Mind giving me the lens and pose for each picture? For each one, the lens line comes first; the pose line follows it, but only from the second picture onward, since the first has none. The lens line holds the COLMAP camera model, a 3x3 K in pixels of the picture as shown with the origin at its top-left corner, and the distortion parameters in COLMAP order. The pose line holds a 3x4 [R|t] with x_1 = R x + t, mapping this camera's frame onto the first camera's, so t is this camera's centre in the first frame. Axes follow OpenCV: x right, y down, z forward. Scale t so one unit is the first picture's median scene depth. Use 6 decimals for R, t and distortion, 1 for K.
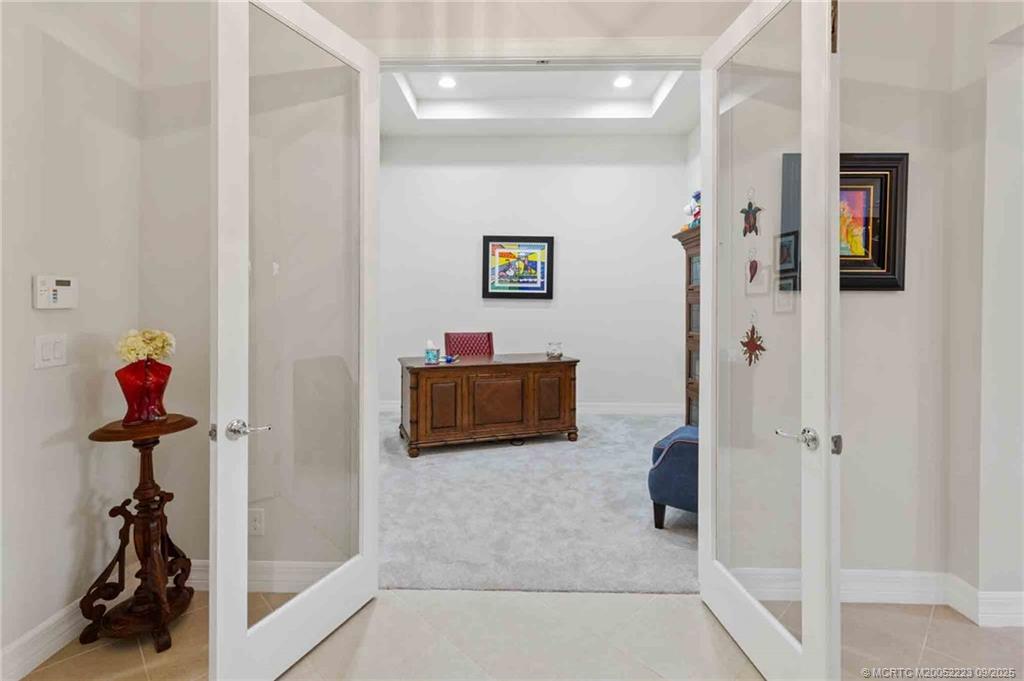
lens RADIAL K [[484.4, 0, 537.0], [0, 484.4, 300.4], [0, 0, 1]] dist [0.009282, -0.004507]
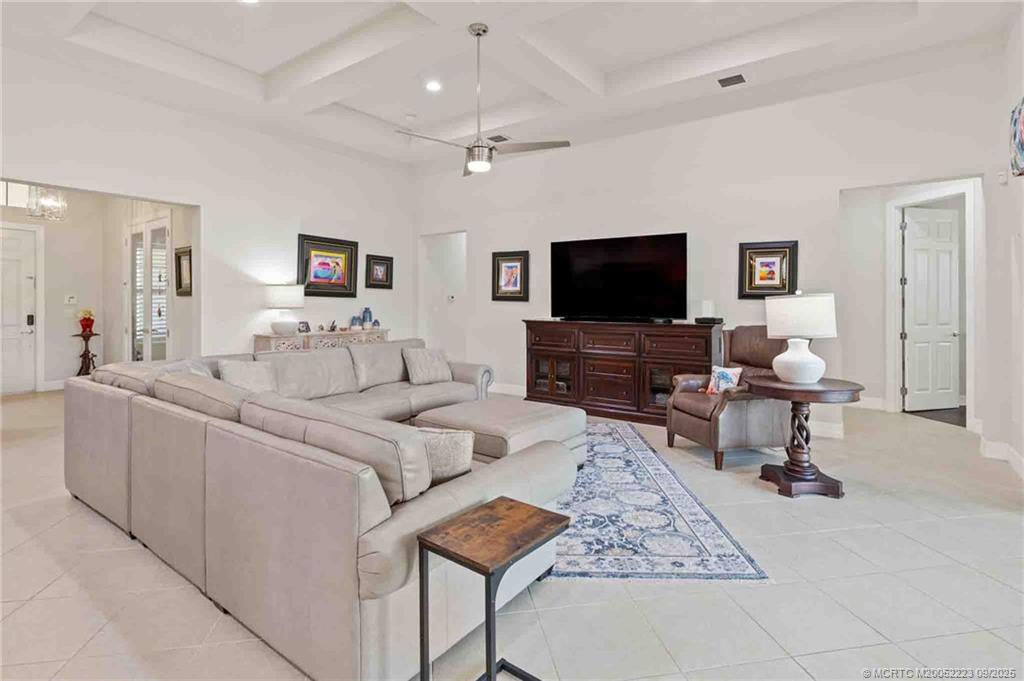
lens RADIAL K [[509.7, 0, 509.4], [0, 509.7, 294.1], [0, 0, 1]] dist [0.031107, 0.000168]
pose [[0.821679, -0.017123, -0.569693, 4.086771], [0.005600, 0.999743, -0.021971, 0.046134], [0.569923, 0.014863, 0.821564, -0.442720]]
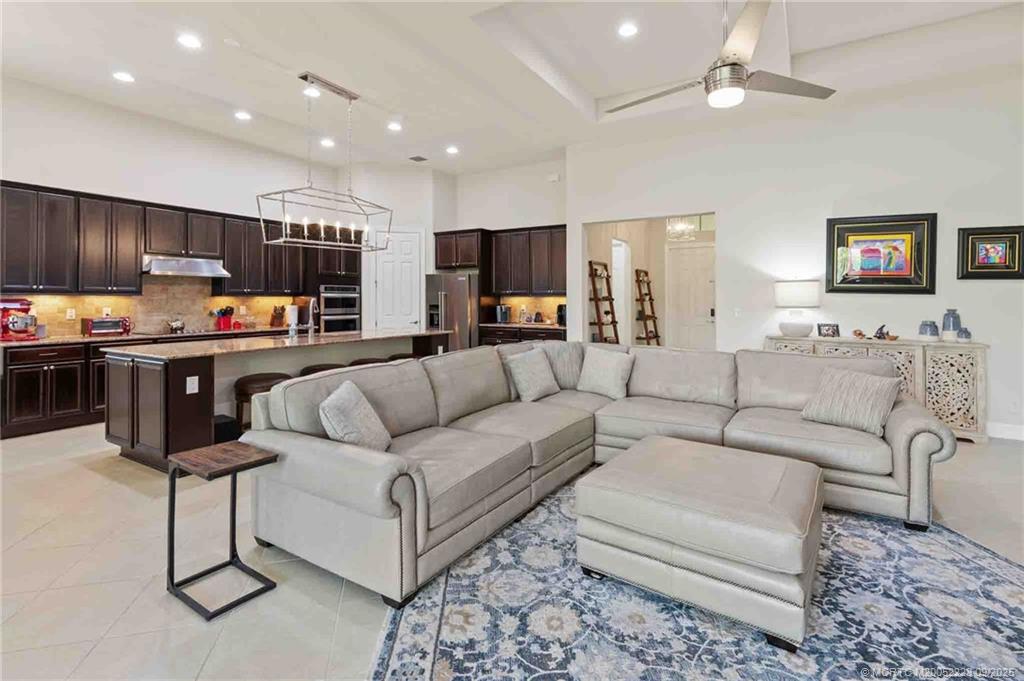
lens RADIAL K [[484.4, 0, 516.4], [0, 484.4, 299.8], [0, 0, 1]] dist [0.009282, -0.004507]
pose [[-0.507852, -0.006245, -0.861421, 4.221440], [-0.007854, 0.999966, -0.002619, 0.033383], [0.861408, 0.005436, -0.507884, 1.448815]]
